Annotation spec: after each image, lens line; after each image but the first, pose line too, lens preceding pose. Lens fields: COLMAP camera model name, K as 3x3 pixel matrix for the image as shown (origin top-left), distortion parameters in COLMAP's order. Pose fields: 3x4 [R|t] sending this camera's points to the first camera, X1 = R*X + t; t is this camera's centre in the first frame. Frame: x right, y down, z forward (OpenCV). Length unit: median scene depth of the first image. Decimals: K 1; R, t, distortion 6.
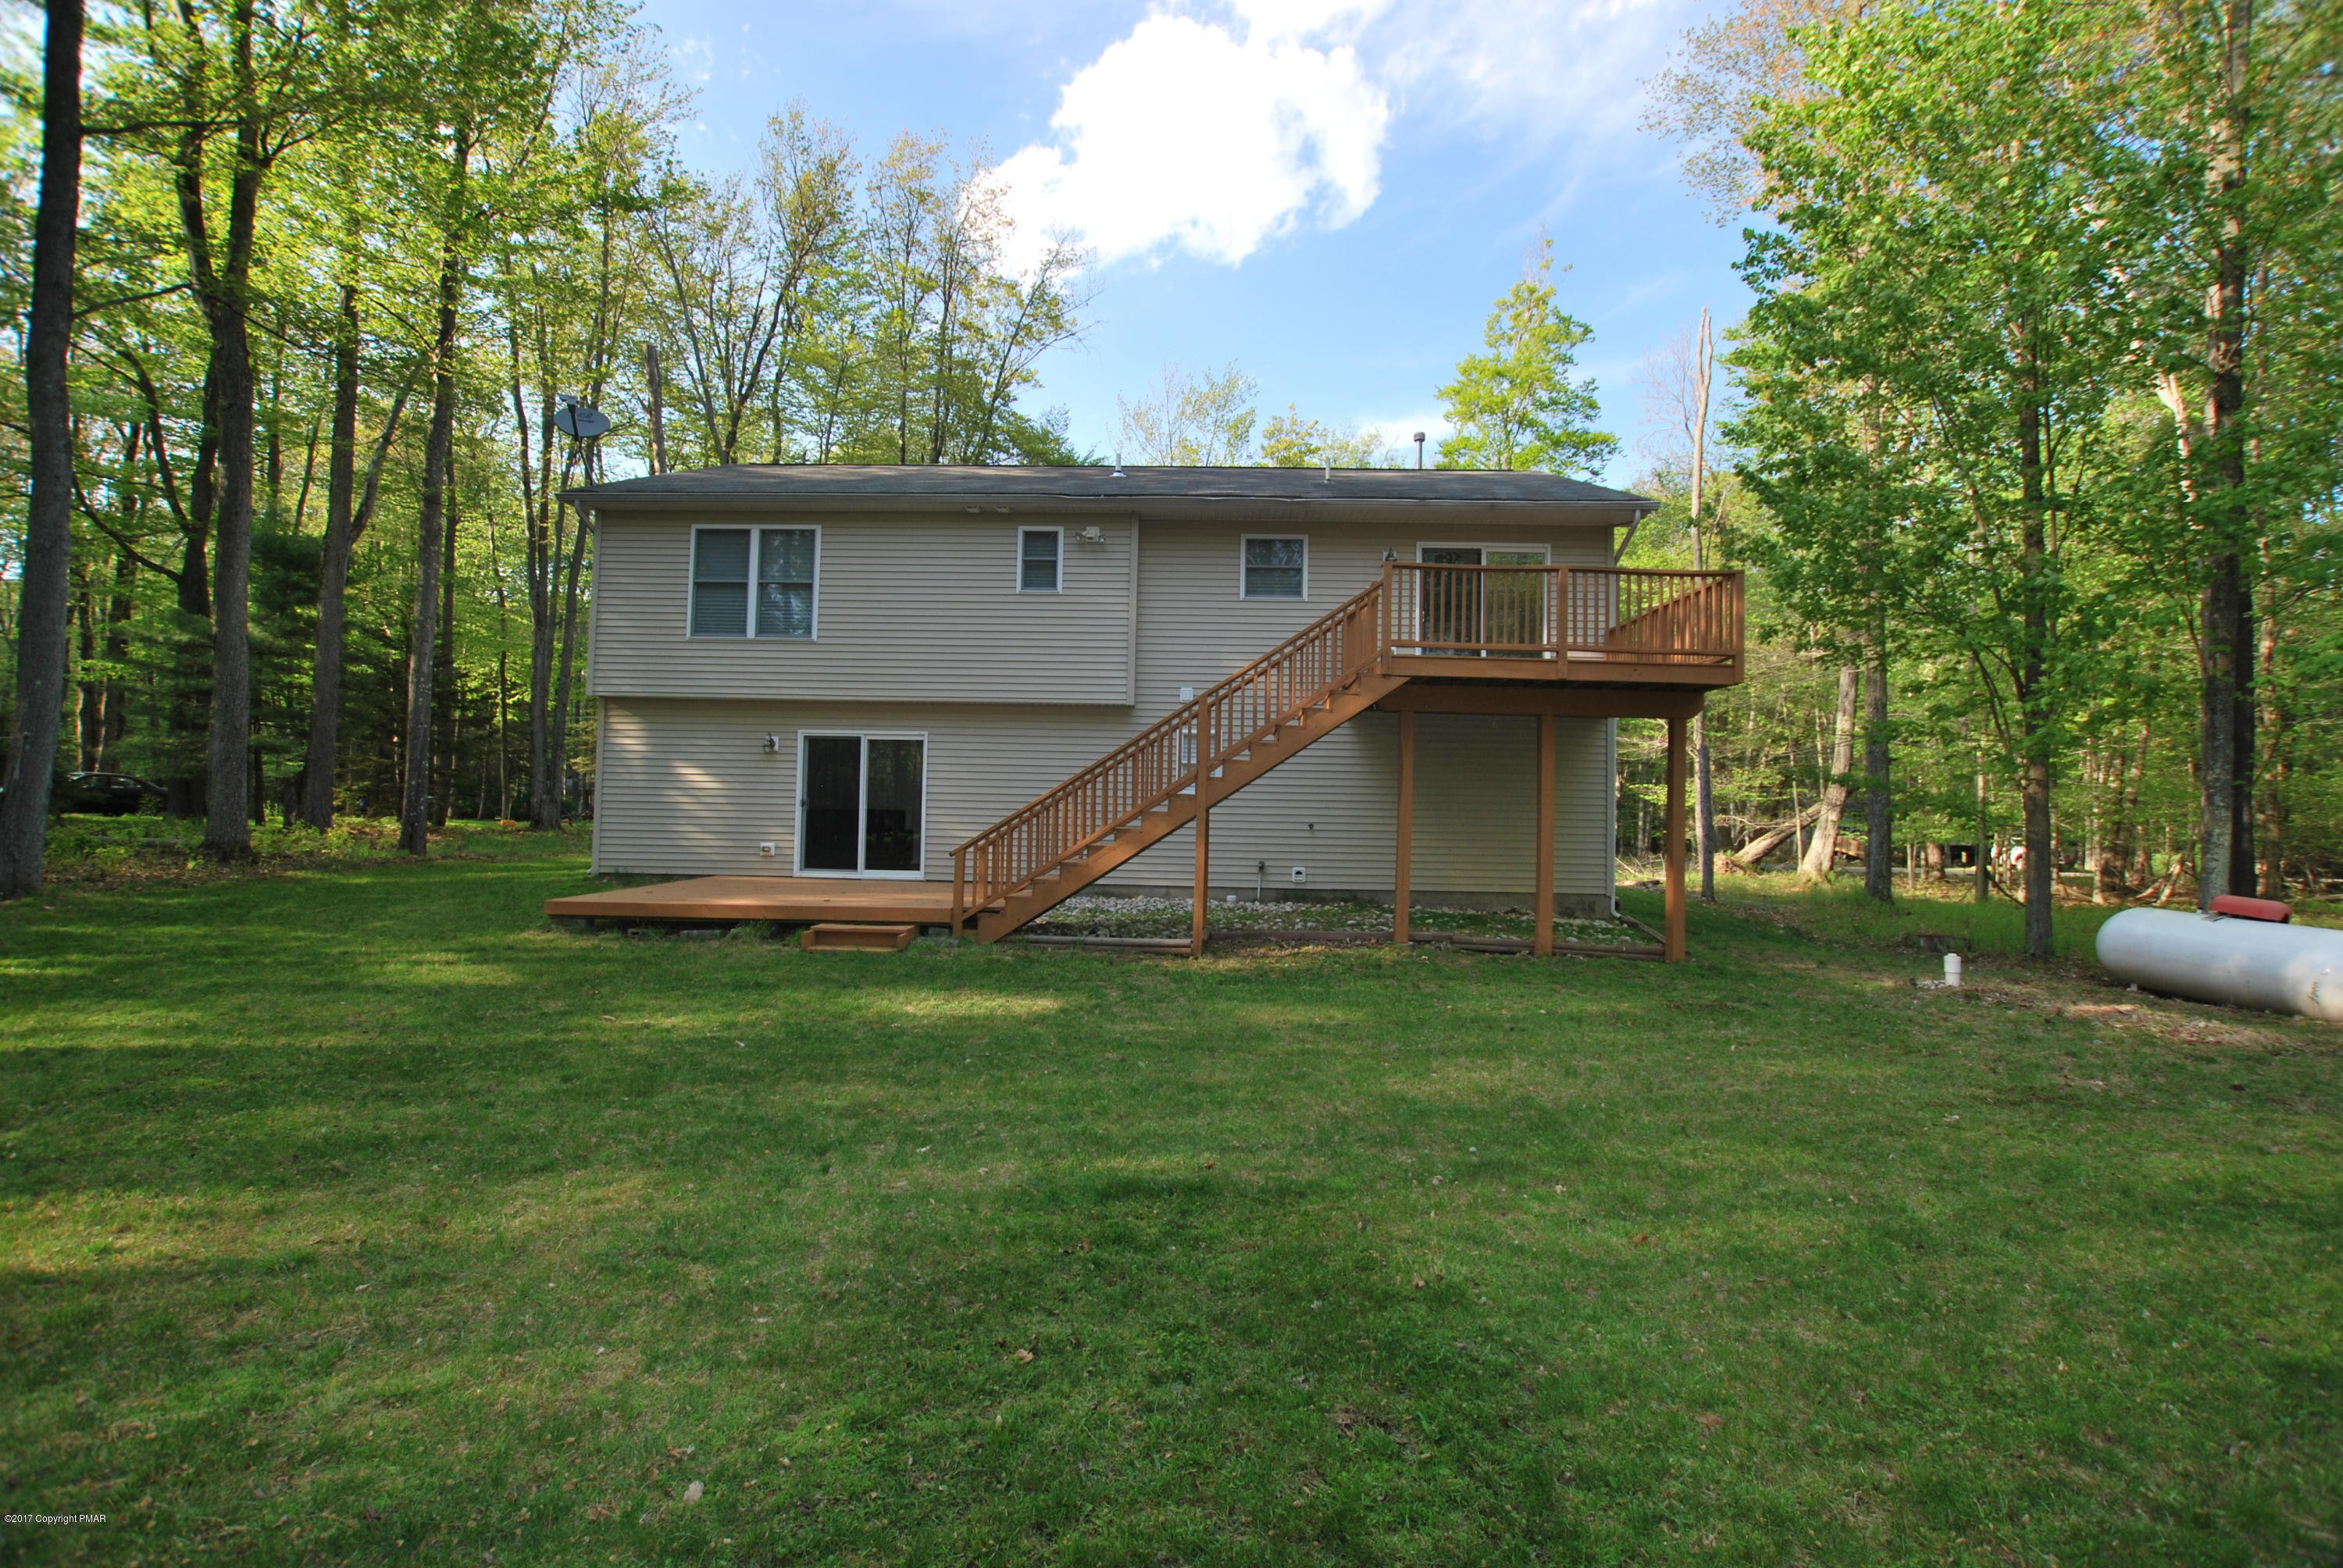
lens RADIAL K [[1033.9, 0, 1174.8], [0, 1033.9, 778.1], [0, 0, 1]] dist [-0.034337, 0.005436]
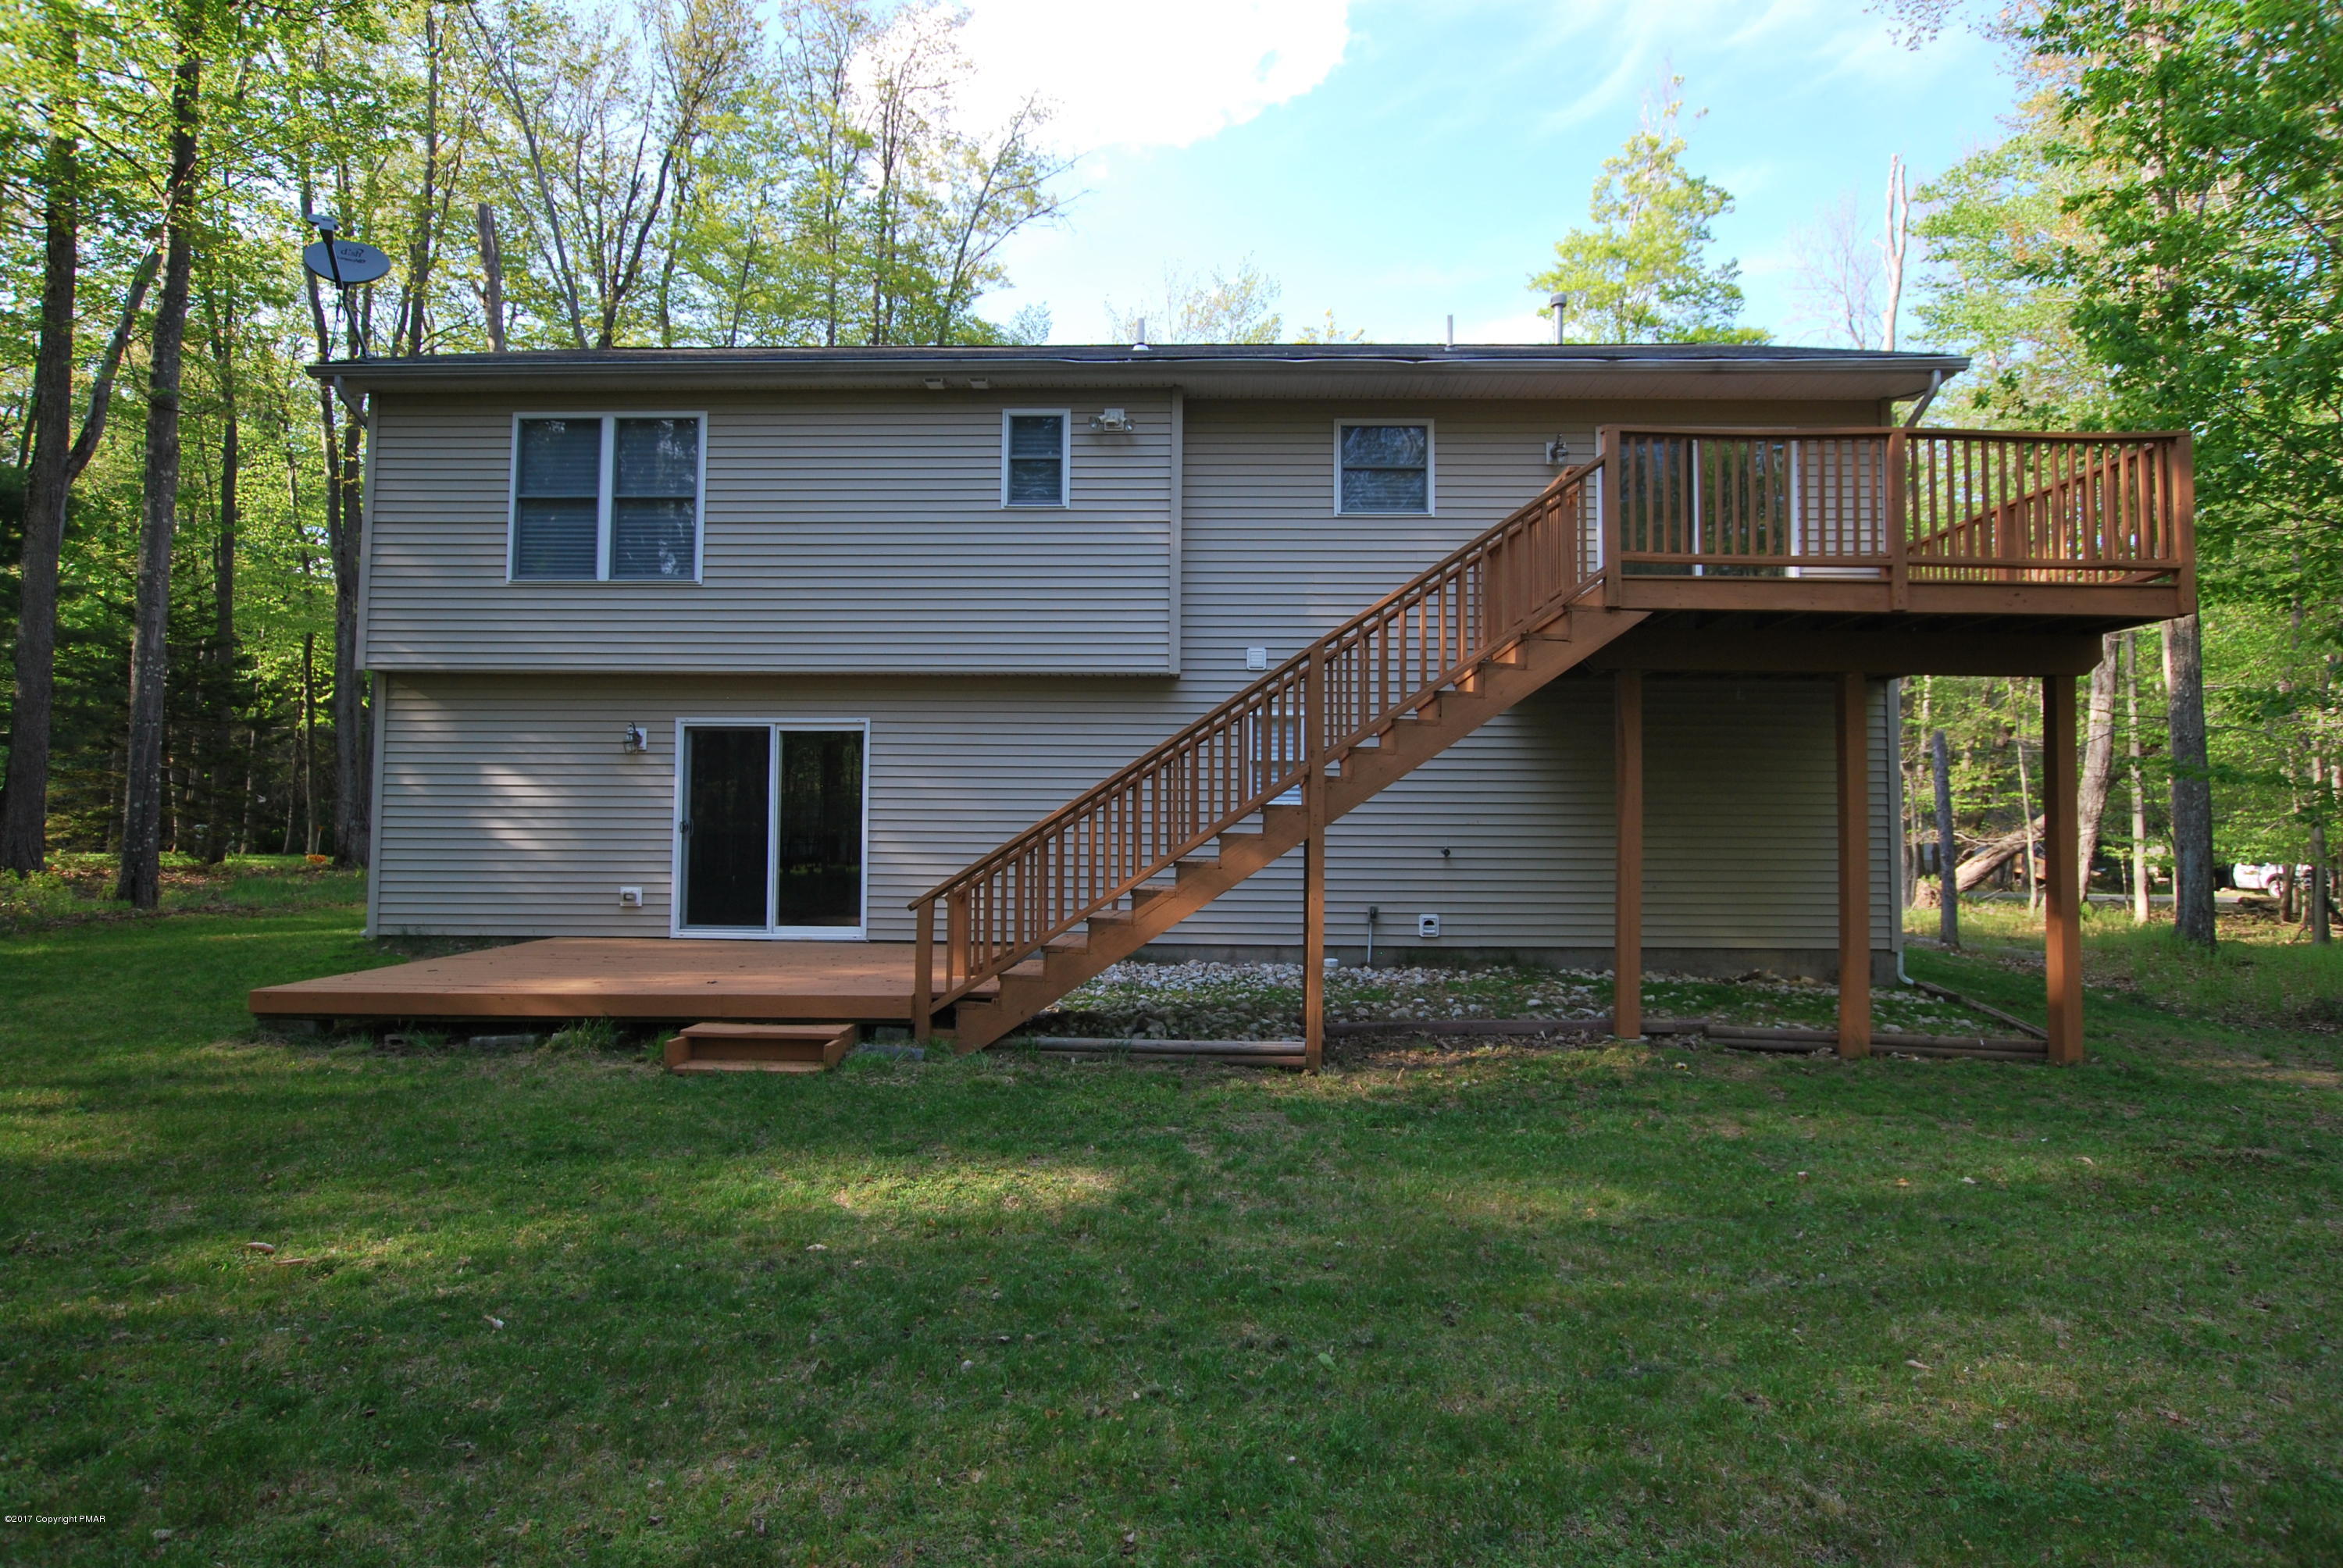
lens RADIAL K [[1259.8, 0, 1173.1], [0, 1259.8, 774.0], [0, 0, 1]] dist [-0.017512, -0.000795]
pose [[0.999924, -0.011926, 0.003136, -0.044988], [0.011970, 0.999824, -0.014476, 0.005271], [-0.002963, 0.014513, 0.999890, 0.180154]]
